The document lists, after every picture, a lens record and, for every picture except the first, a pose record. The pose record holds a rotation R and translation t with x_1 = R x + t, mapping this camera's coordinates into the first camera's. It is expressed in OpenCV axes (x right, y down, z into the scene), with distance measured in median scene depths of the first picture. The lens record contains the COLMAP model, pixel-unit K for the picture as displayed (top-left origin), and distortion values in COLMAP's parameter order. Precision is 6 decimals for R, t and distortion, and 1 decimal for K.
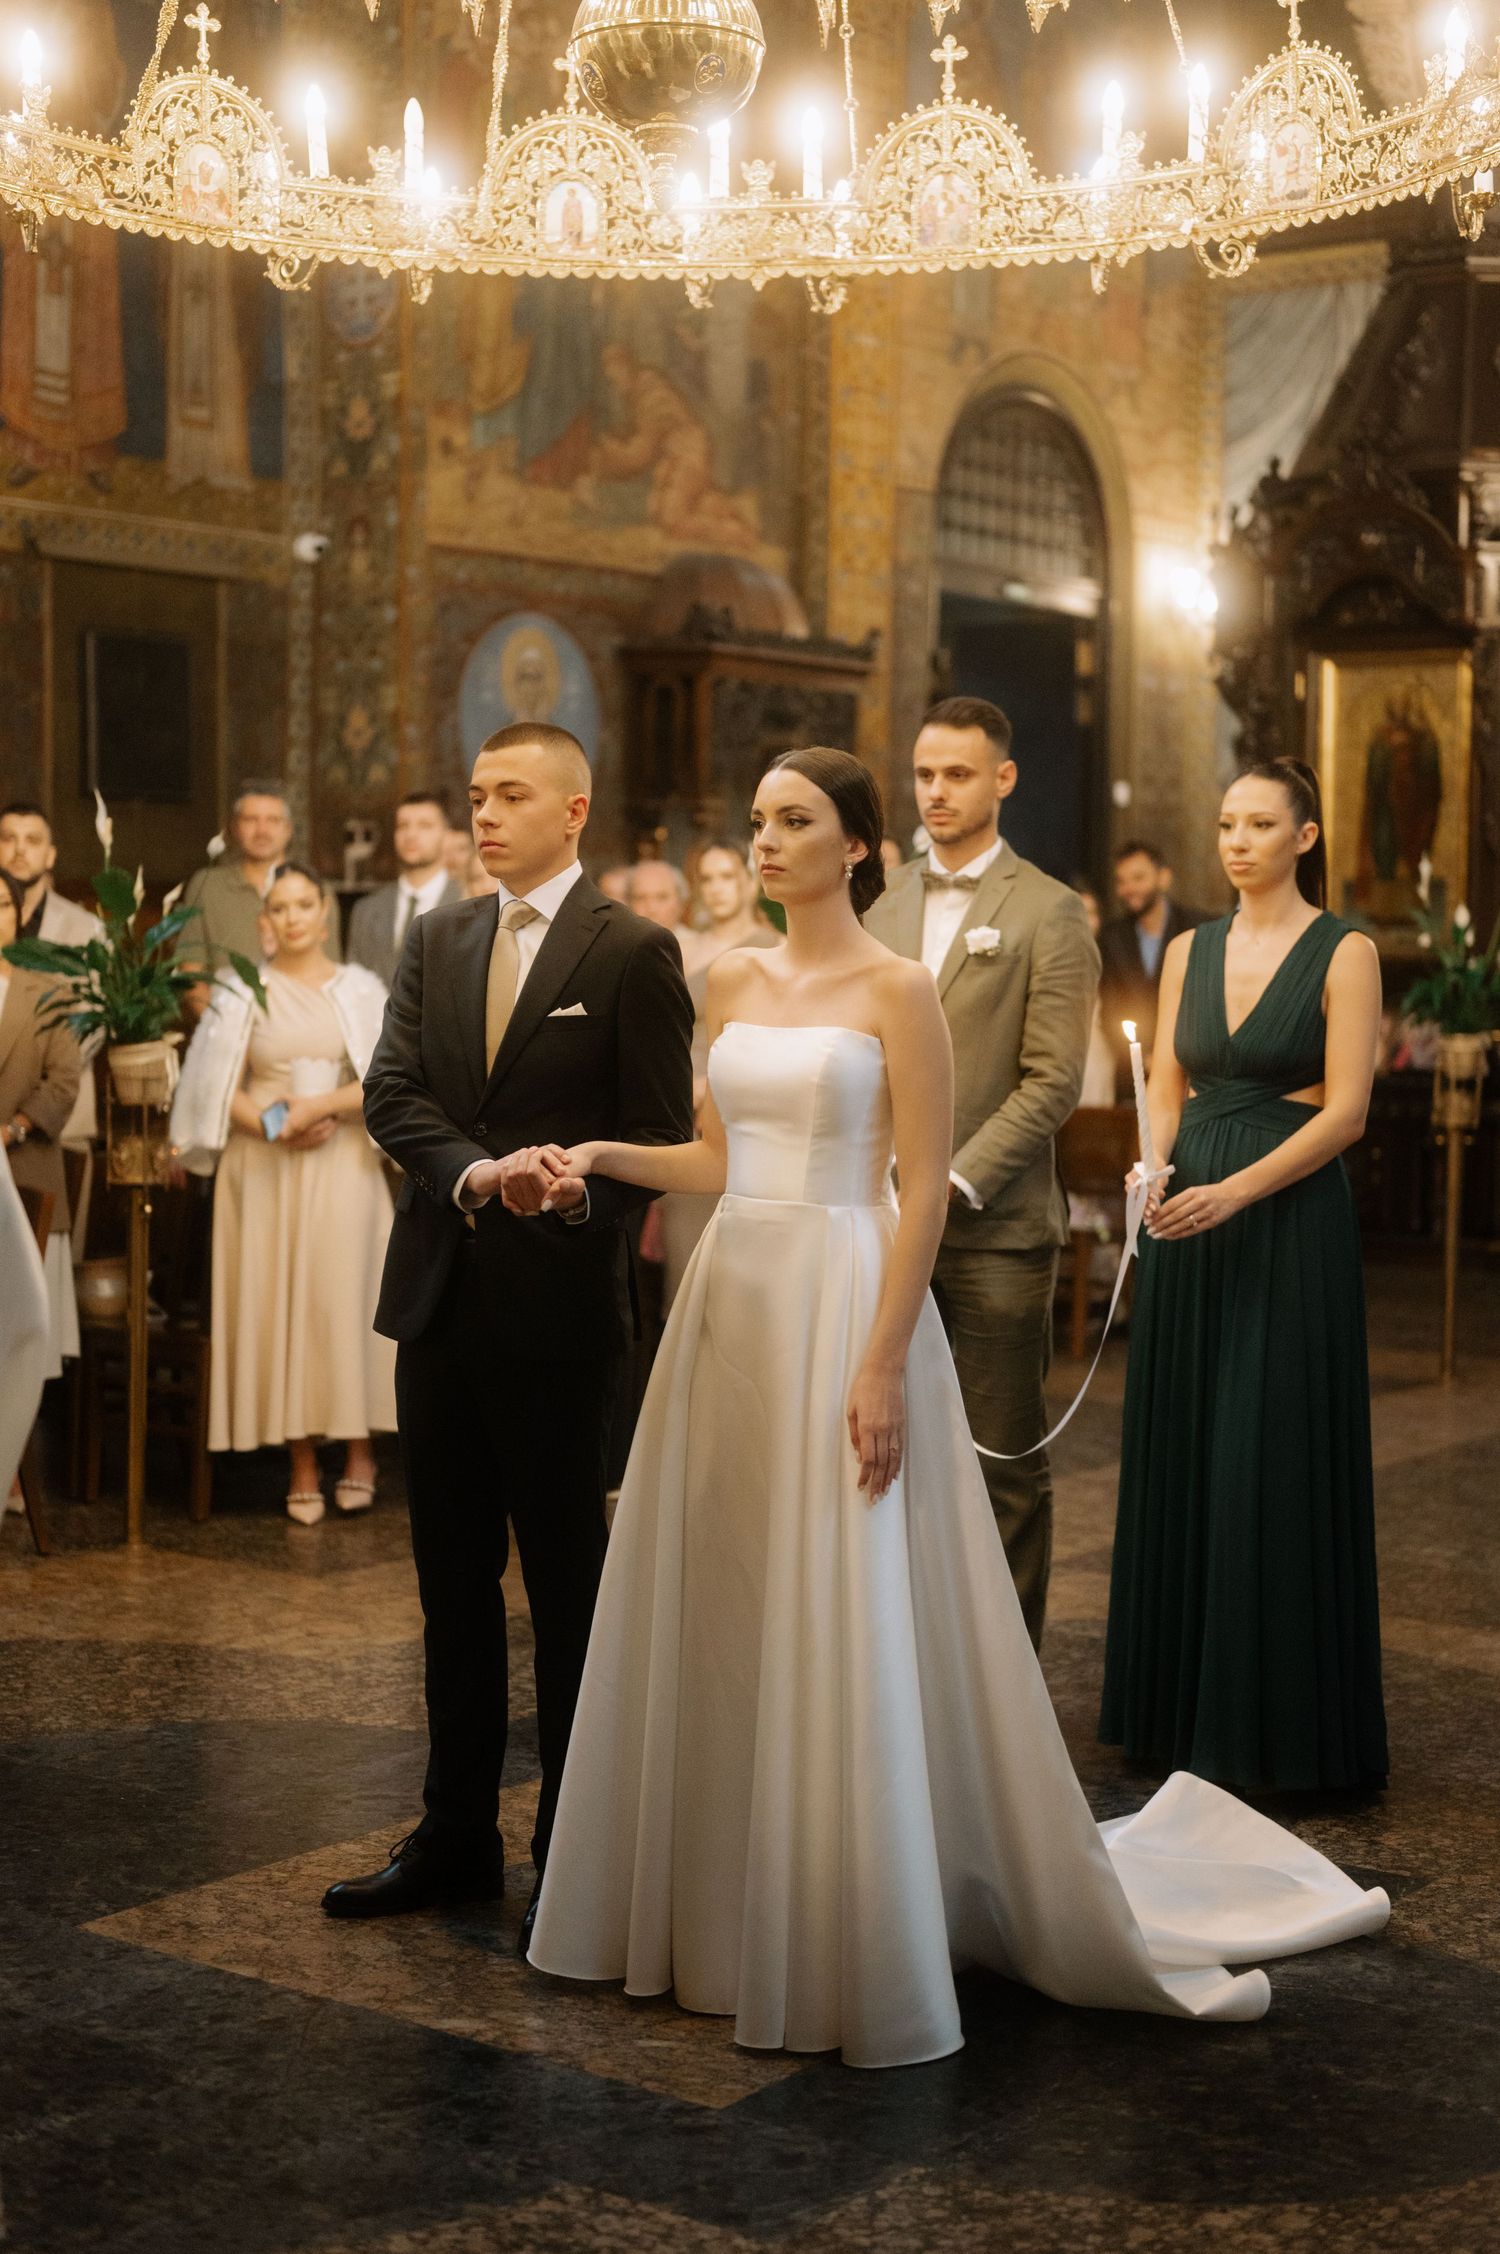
lens RADIAL K [[3215.5, 0, 726.5], [0, 3215.5, 1136.8], [0, 0, 1]] dist [0.003637, -0.048588]
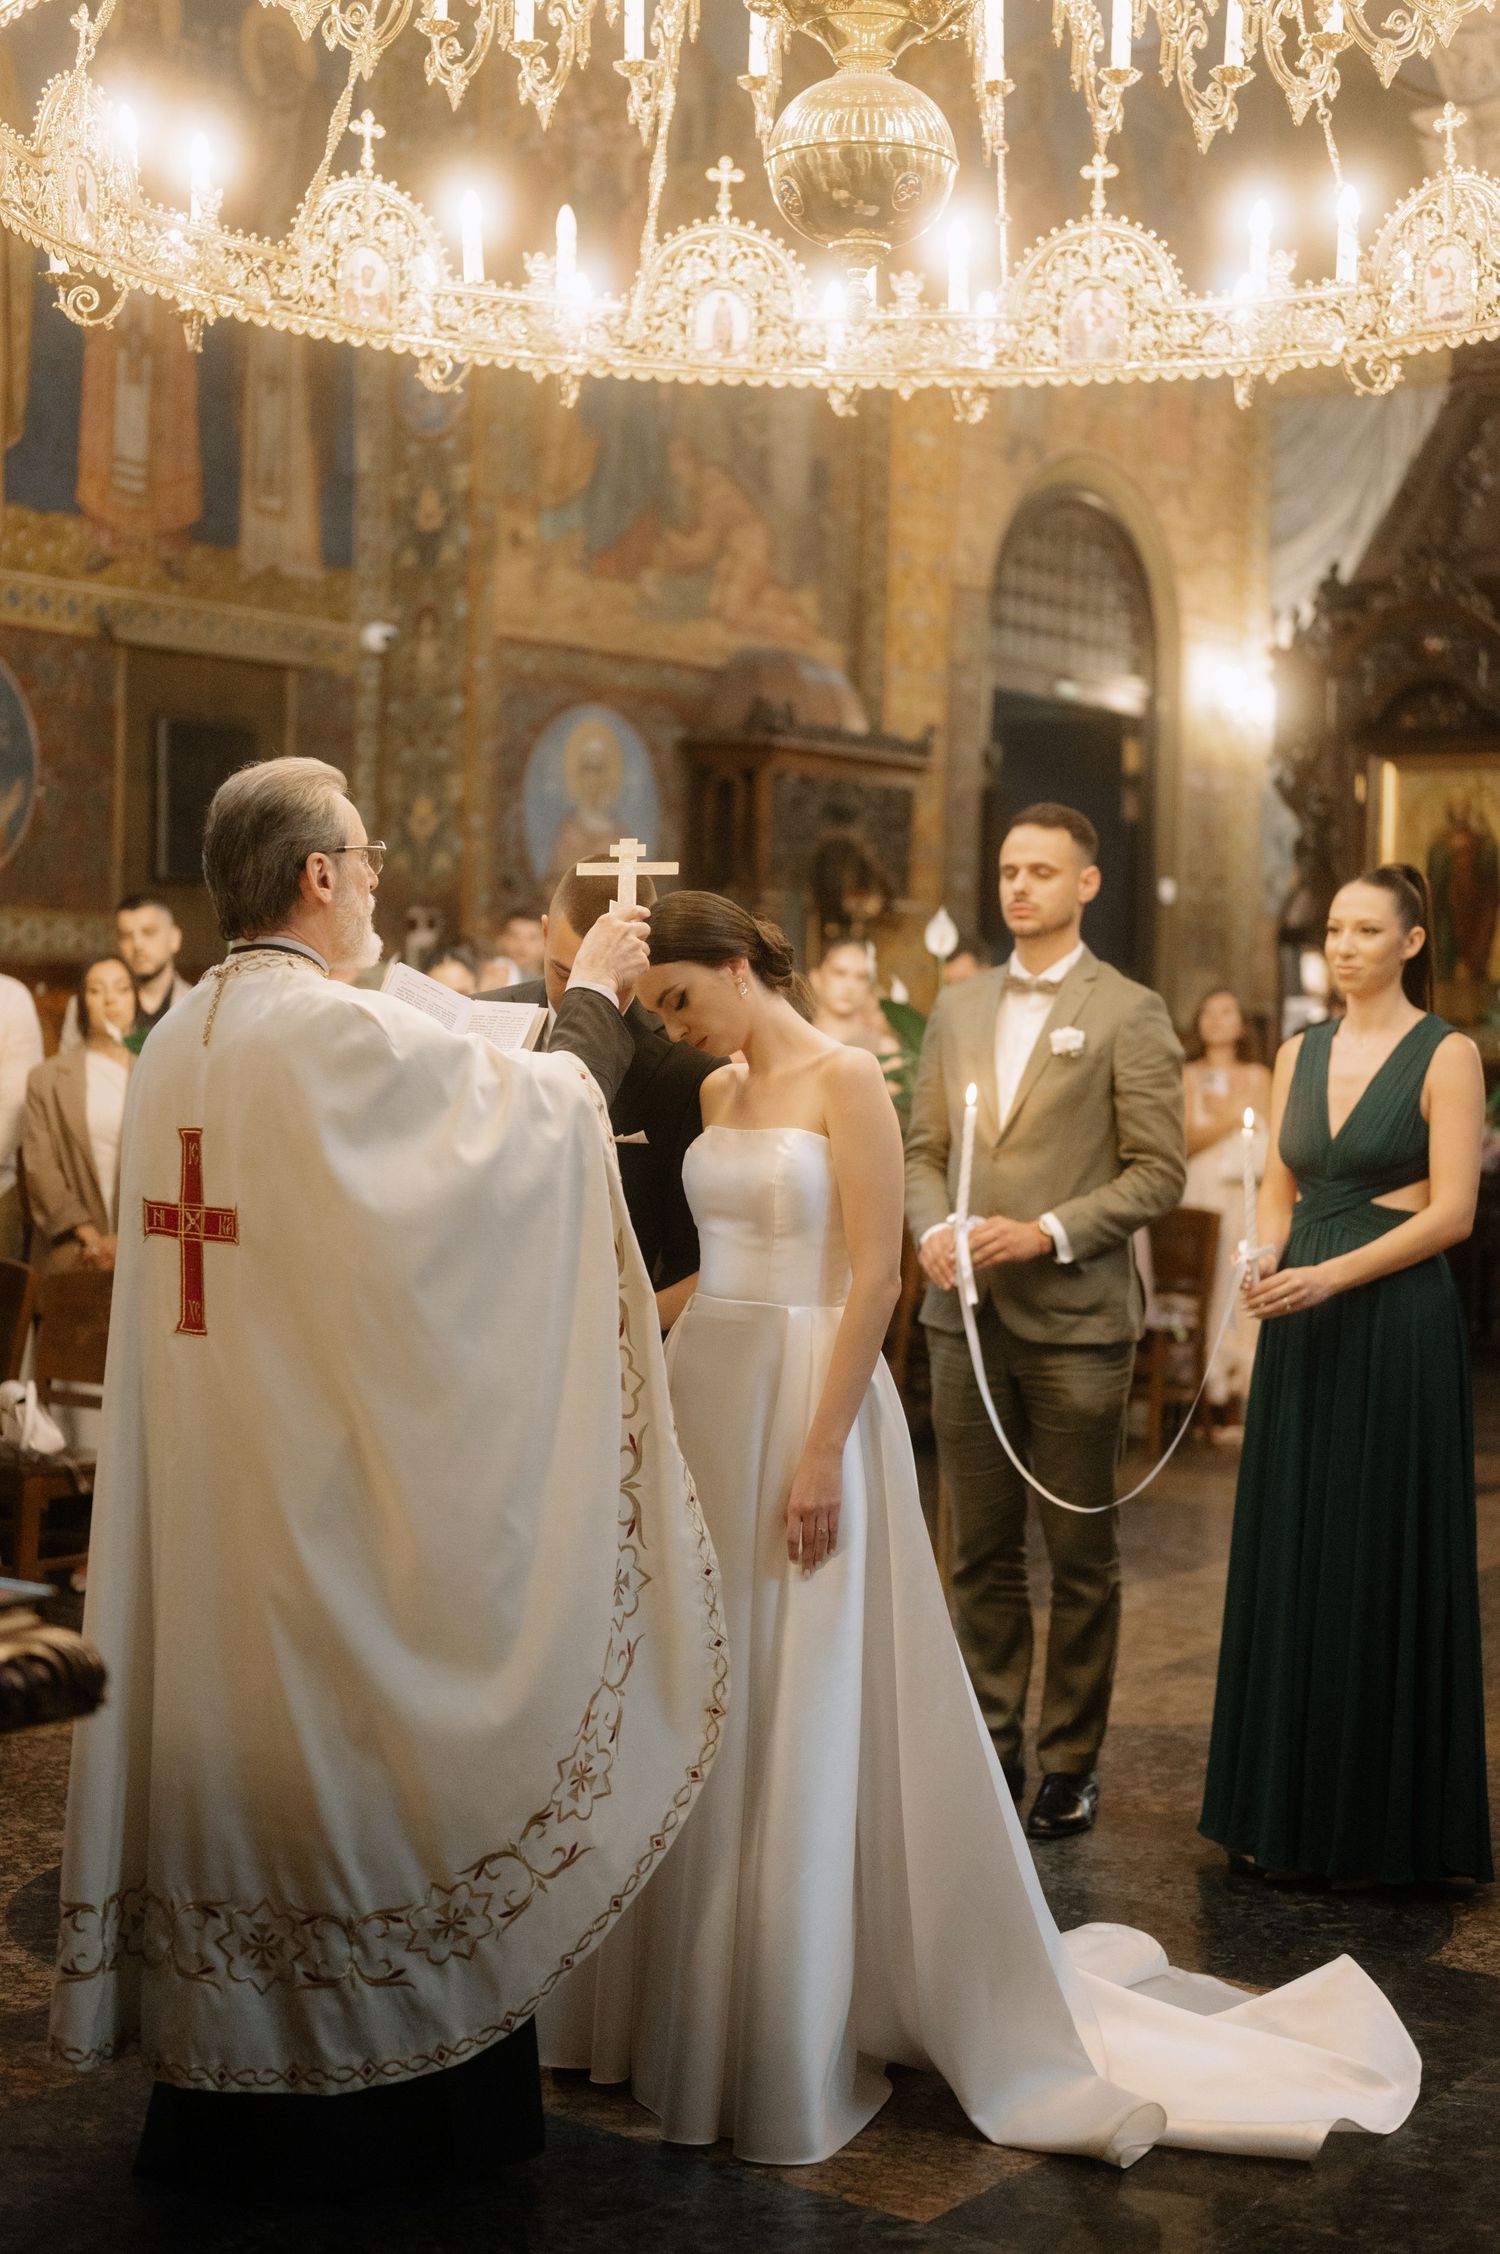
lens RADIAL K [[3215.9, 0, 750.0], [0, 3215.9, 1127.0], [0, 0, 1]] dist [0.007796, -0.076891]
pose [[0.999884, 0.013743, 0.006514, -0.018380], [-0.013542, 0.999462, -0.029861, -0.001638], [-0.006921, 0.029769, 0.999533, -0.001544]]
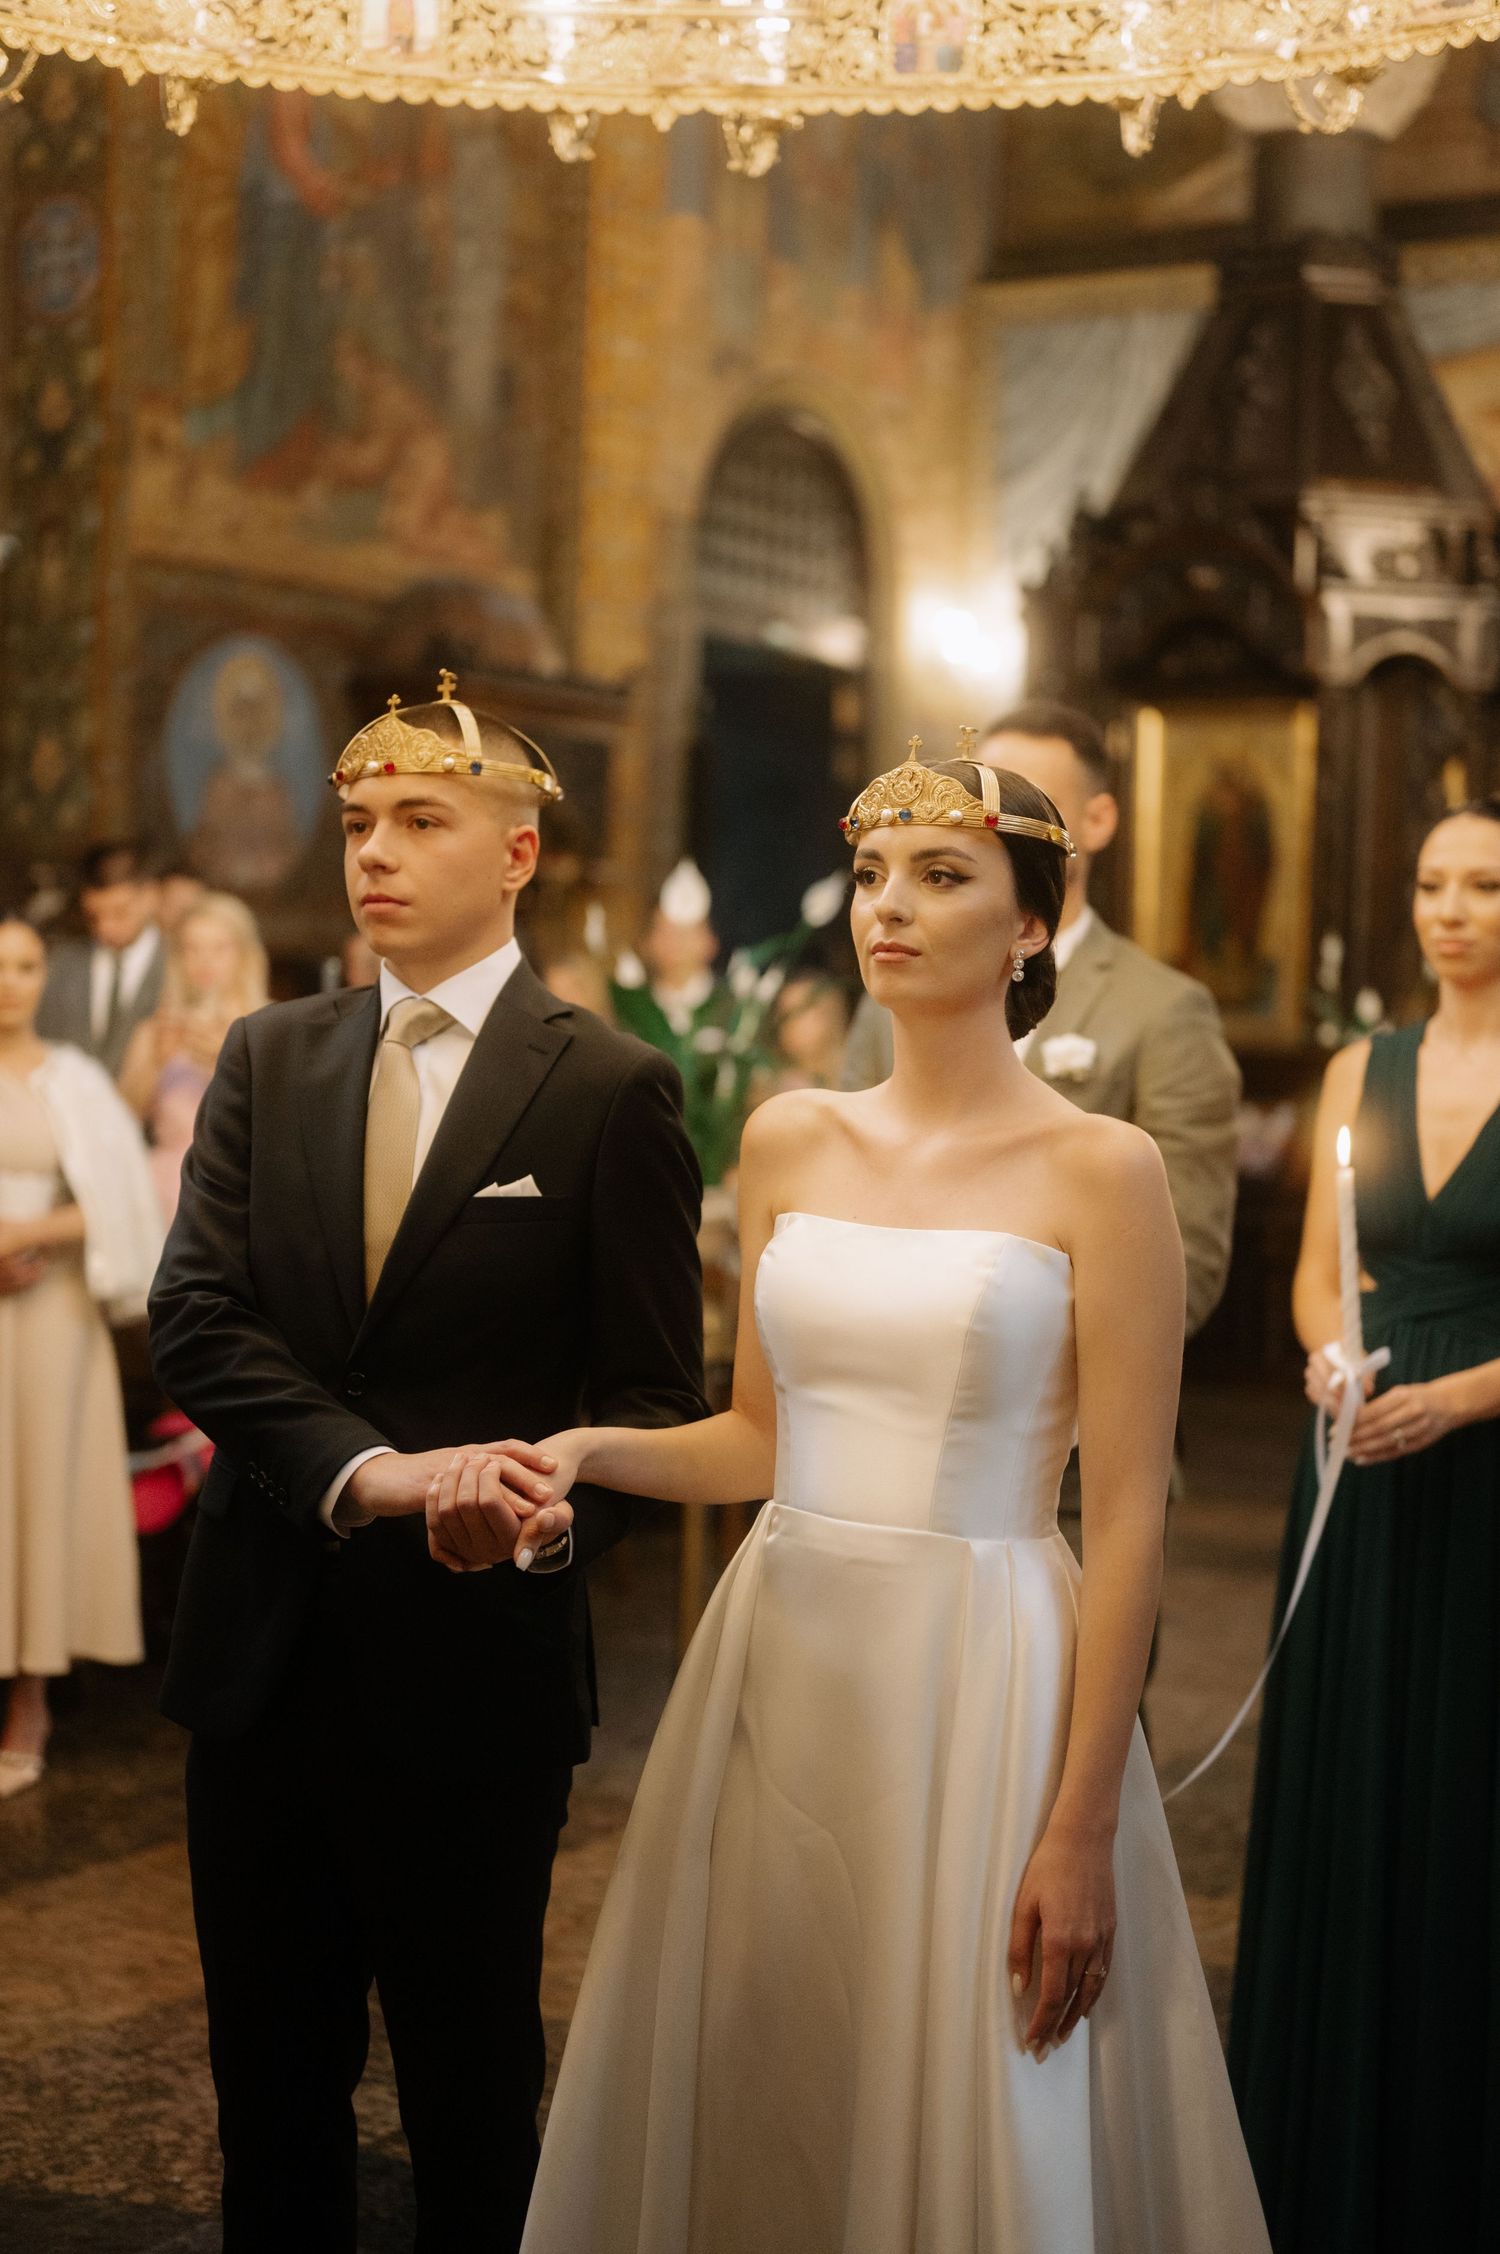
lens RADIAL K [[3220.6, 0, 739.5], [0, 3220.6, 1148.7], [0, 0, 1]] dist [-0.011792, 0.046093]
pose [[0.994498, 0.011396, 0.104135, -0.019361], [-0.009772, 0.999823, -0.016093, -0.011649], [-0.104300, 0.014987, 0.994433, 0.127255]]
